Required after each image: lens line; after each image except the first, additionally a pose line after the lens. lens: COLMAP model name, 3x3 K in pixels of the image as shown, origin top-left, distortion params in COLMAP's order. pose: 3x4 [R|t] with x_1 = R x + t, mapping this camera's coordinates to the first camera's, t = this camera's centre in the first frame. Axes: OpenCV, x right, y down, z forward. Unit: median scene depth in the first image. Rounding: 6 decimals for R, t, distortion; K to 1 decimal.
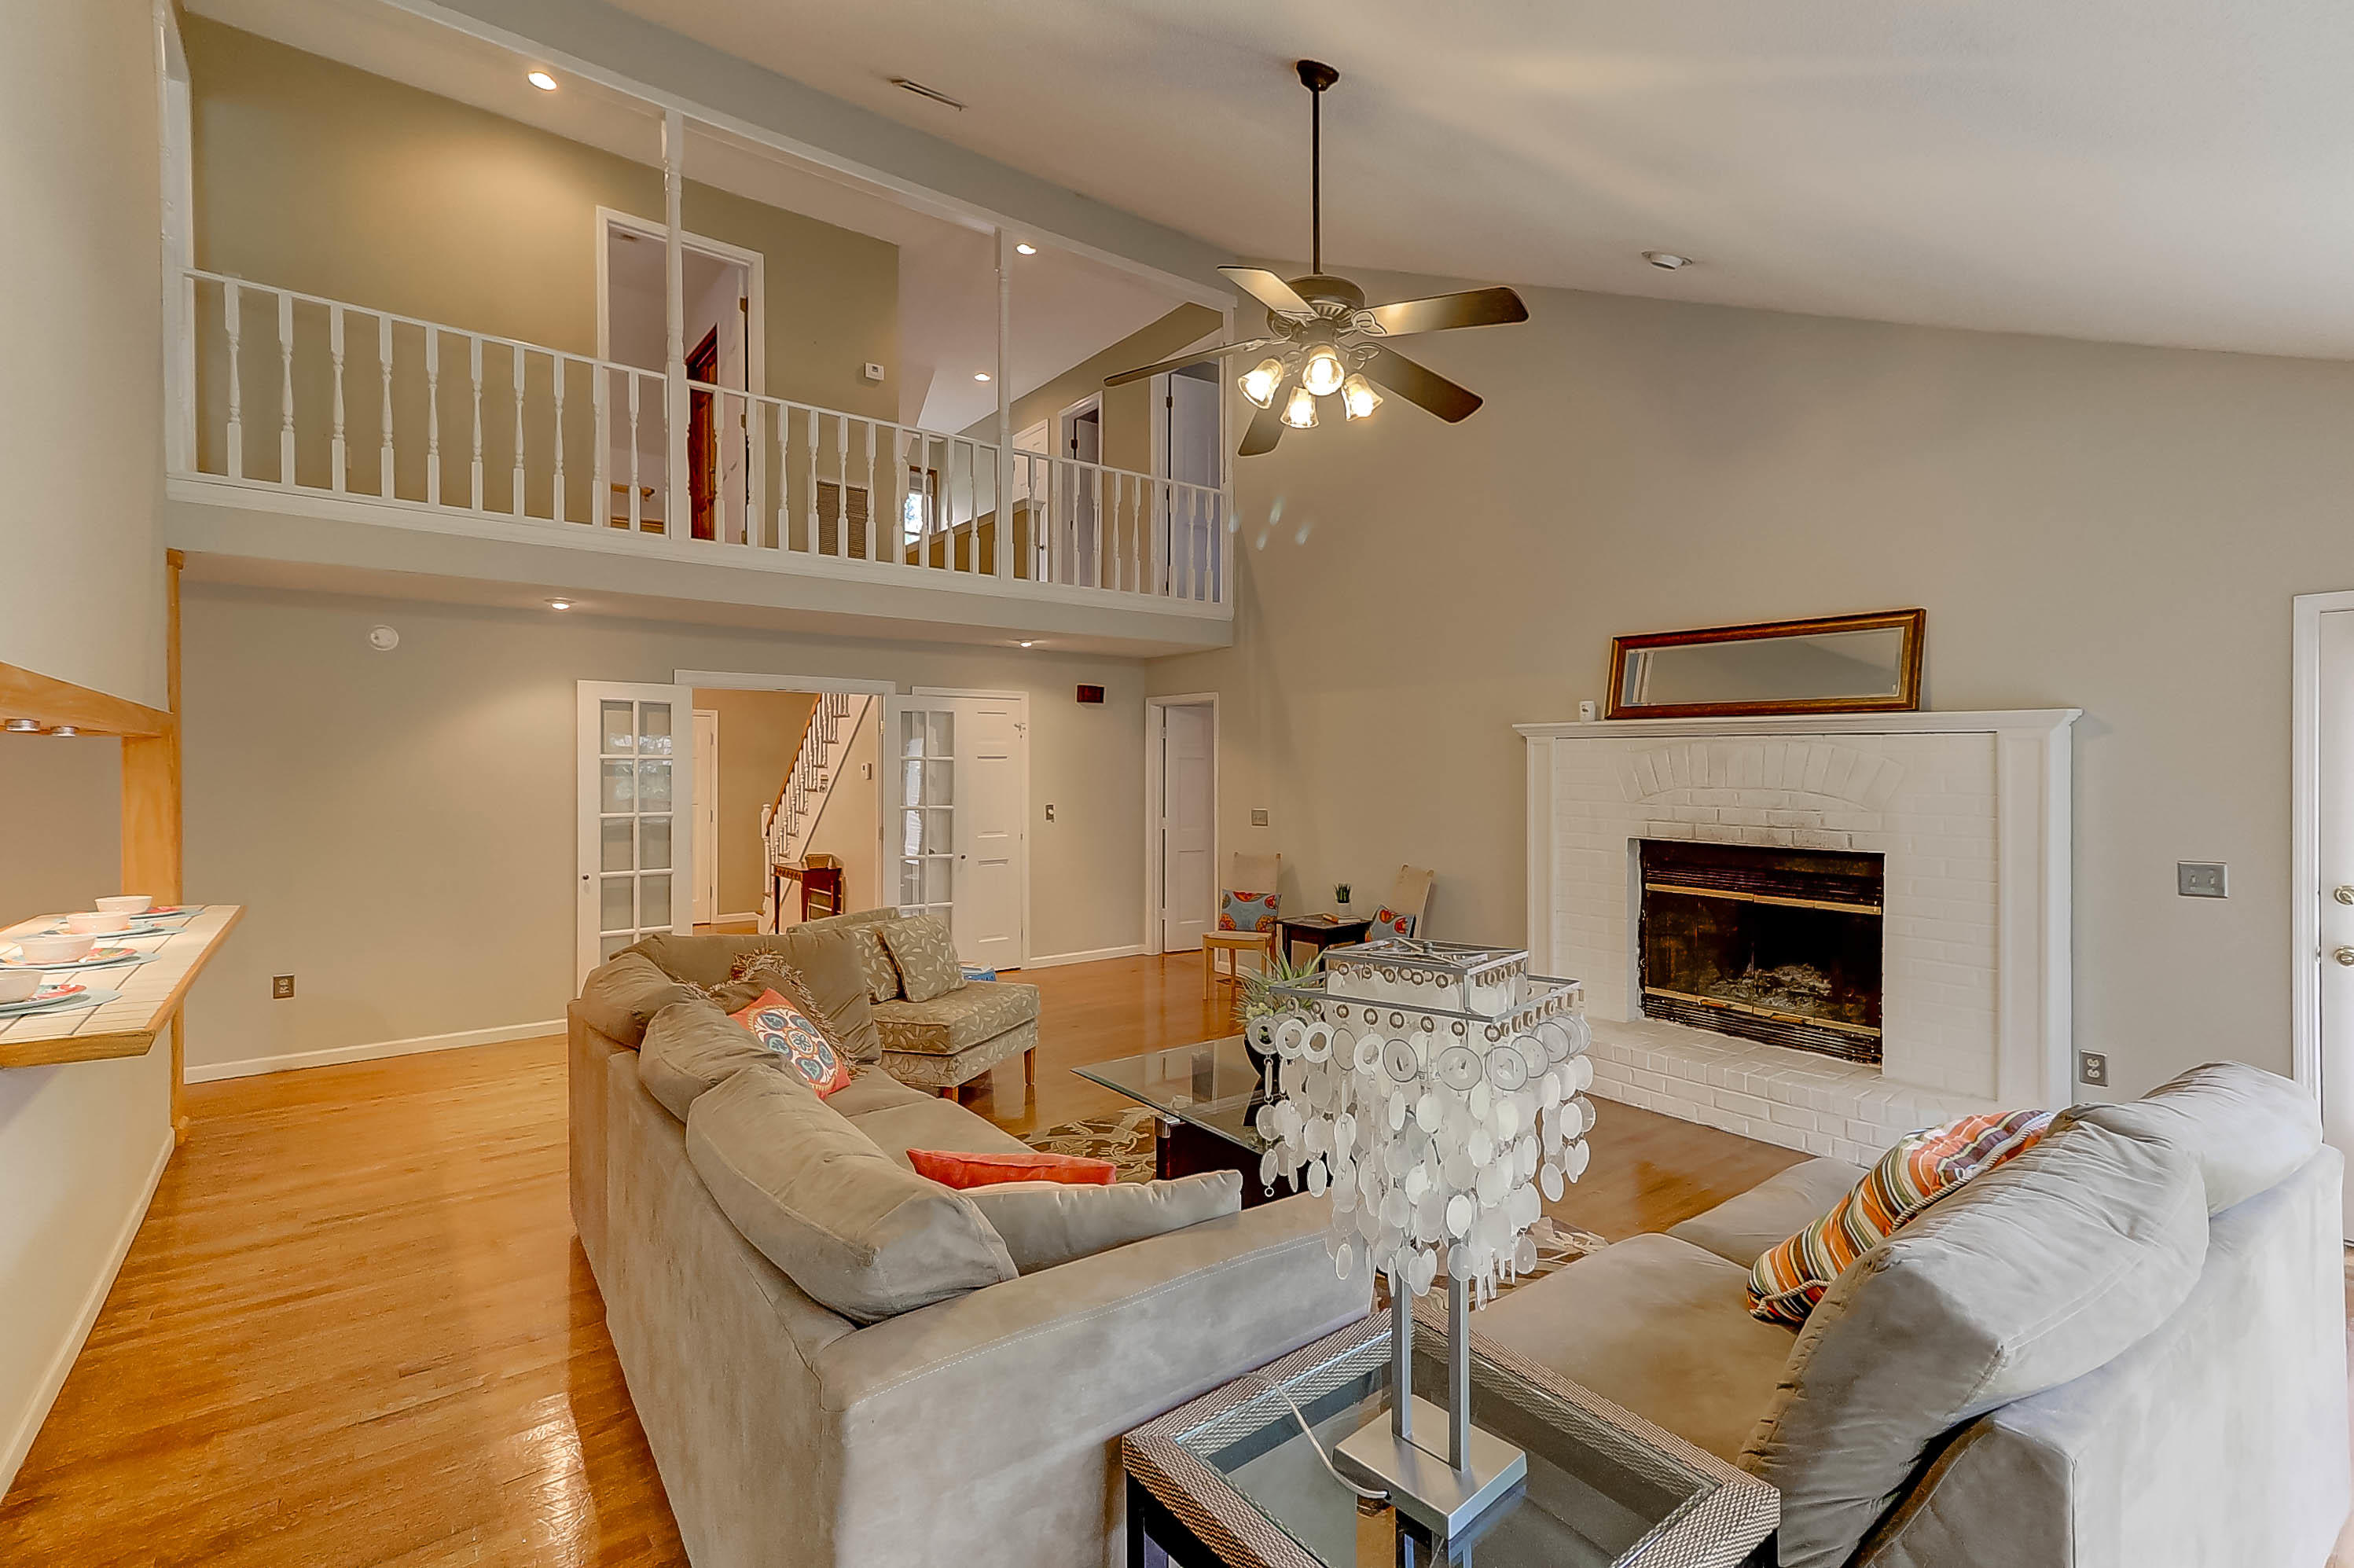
lens RADIAL K [[1056.8, 0, 1183.5], [0, 1056.8, 771.6], [0, 0, 1]] dist [0.029444, -0.002133]
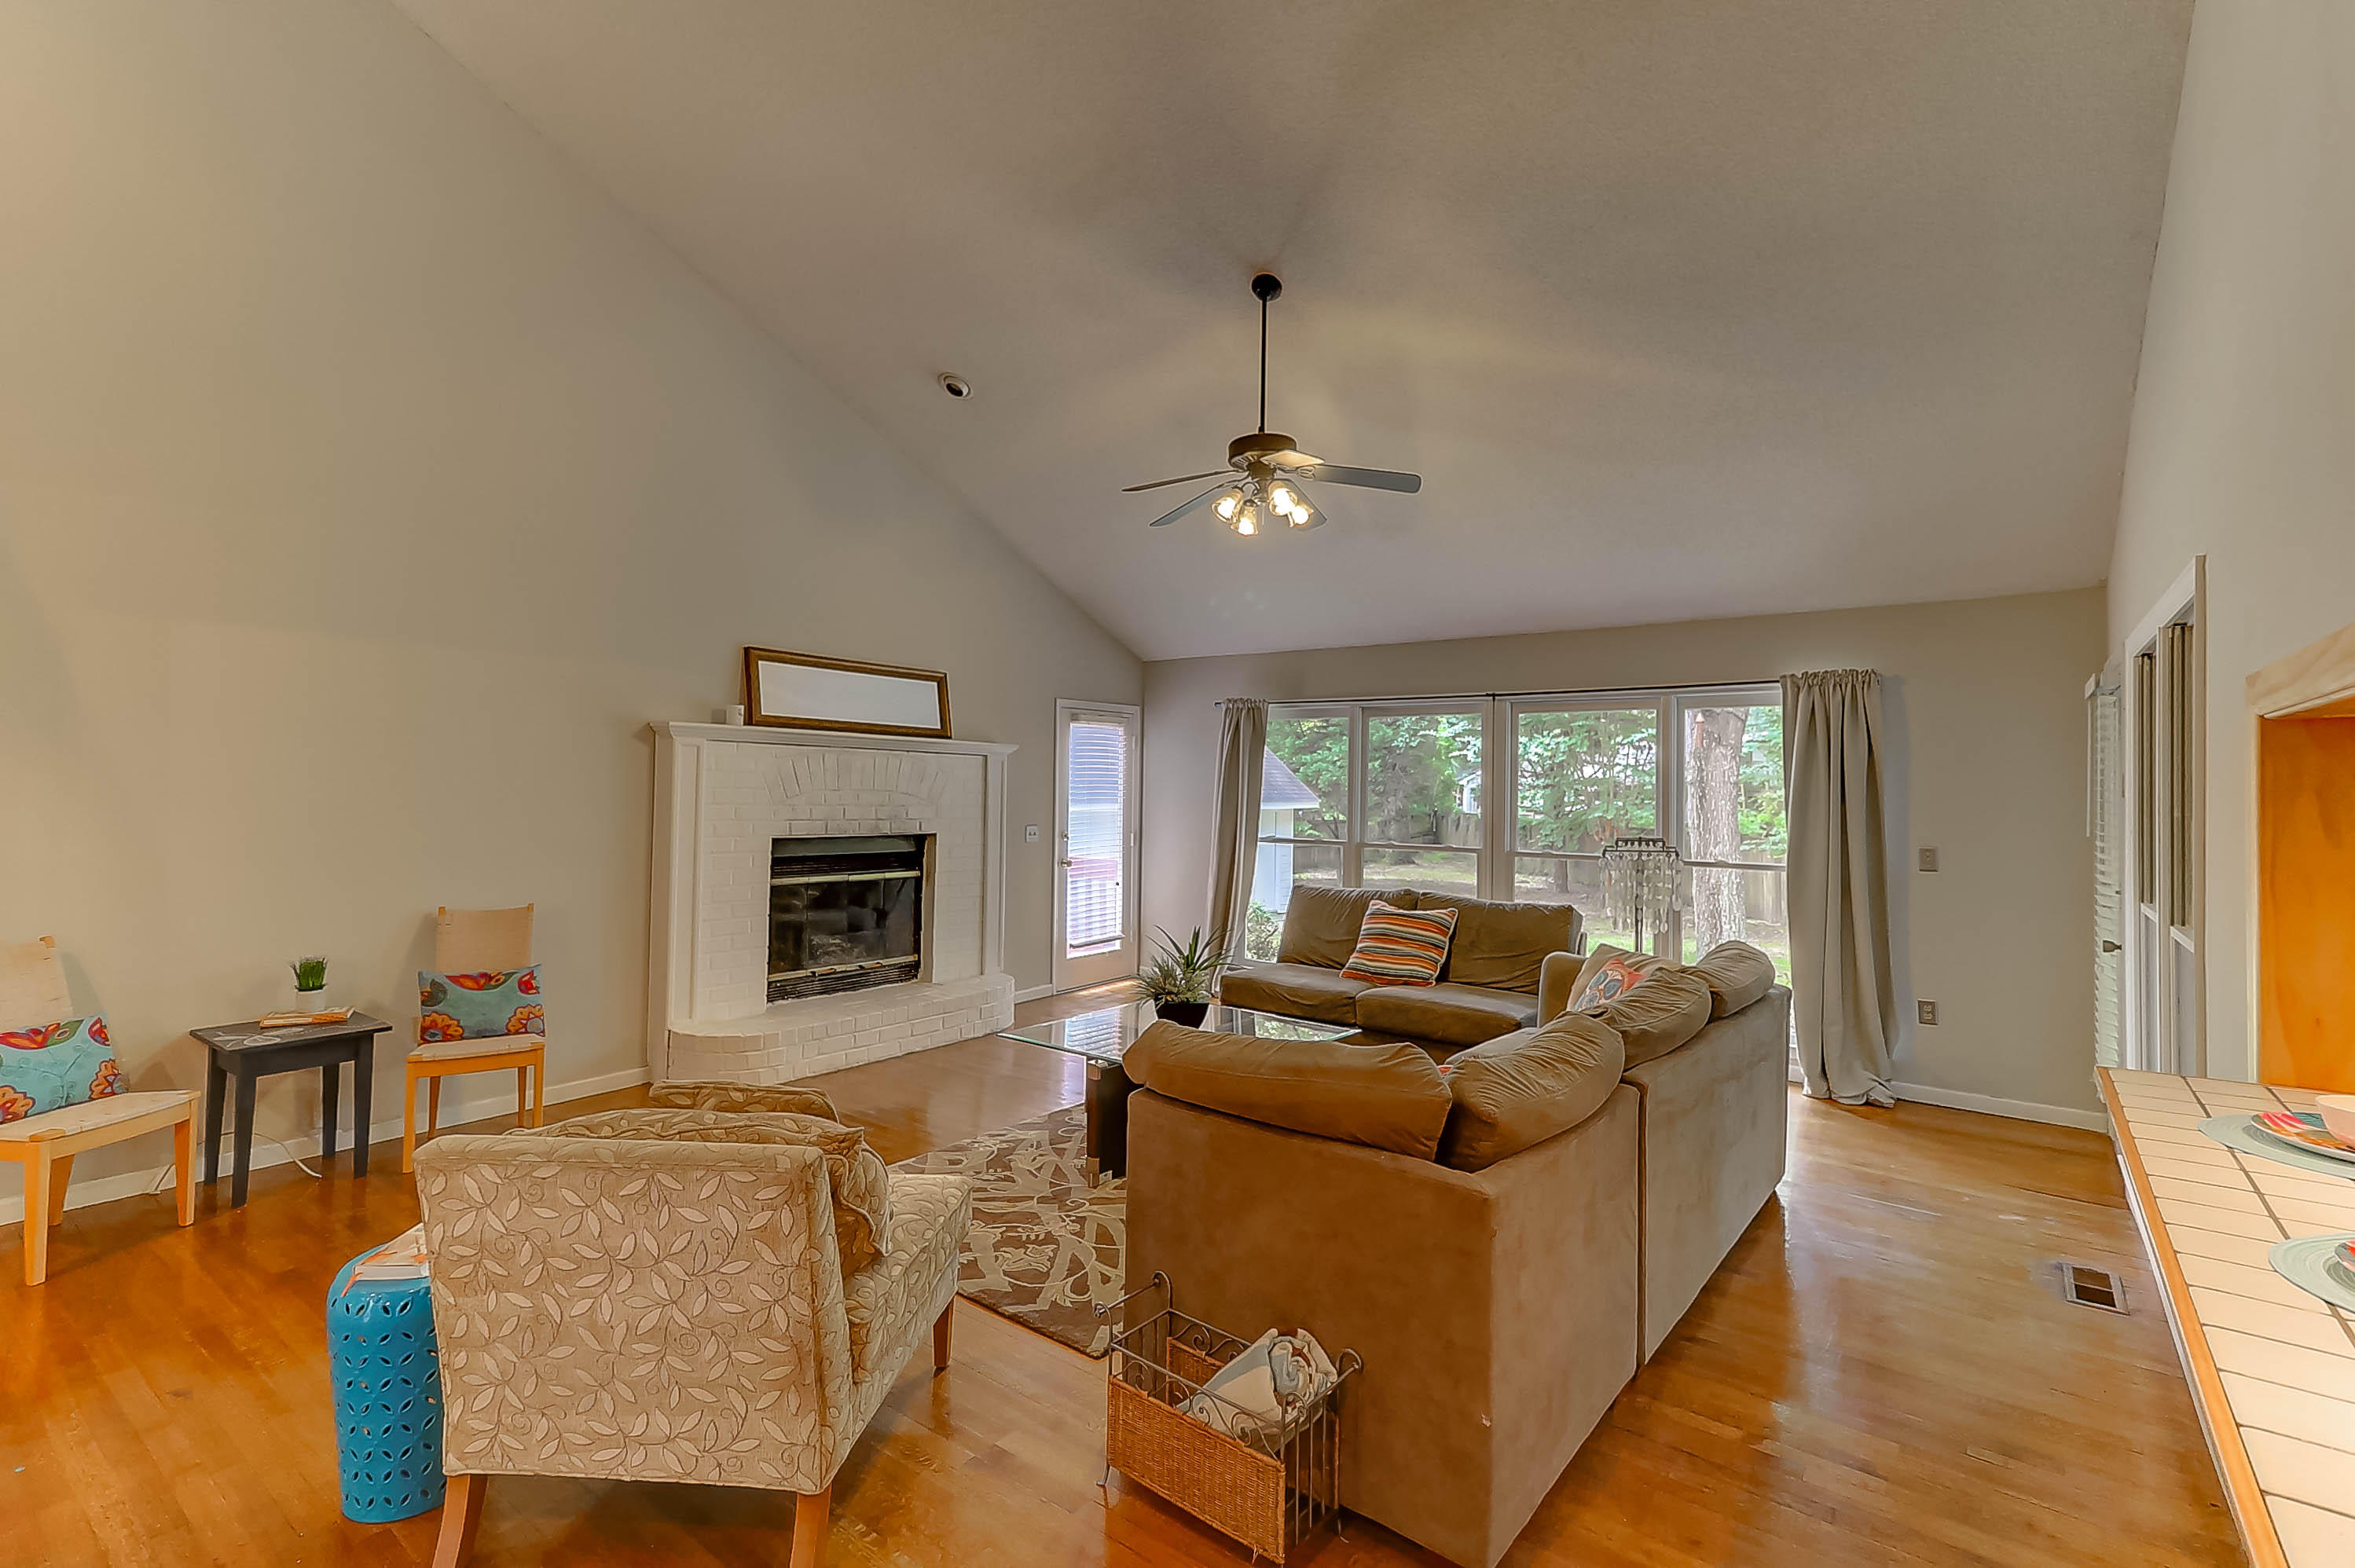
lens RADIAL K [[1057.1, 0, 1182.6], [0, 1057.1, 775.5], [0, 0, 1]] dist [0.029444, -0.002133]
pose [[-0.257489, 0.005952, 0.966263, -0.757981], [-0.011131, 0.999896, -0.009126, 0.005288], [-0.966217, -0.013106, -0.257396, 0.927167]]
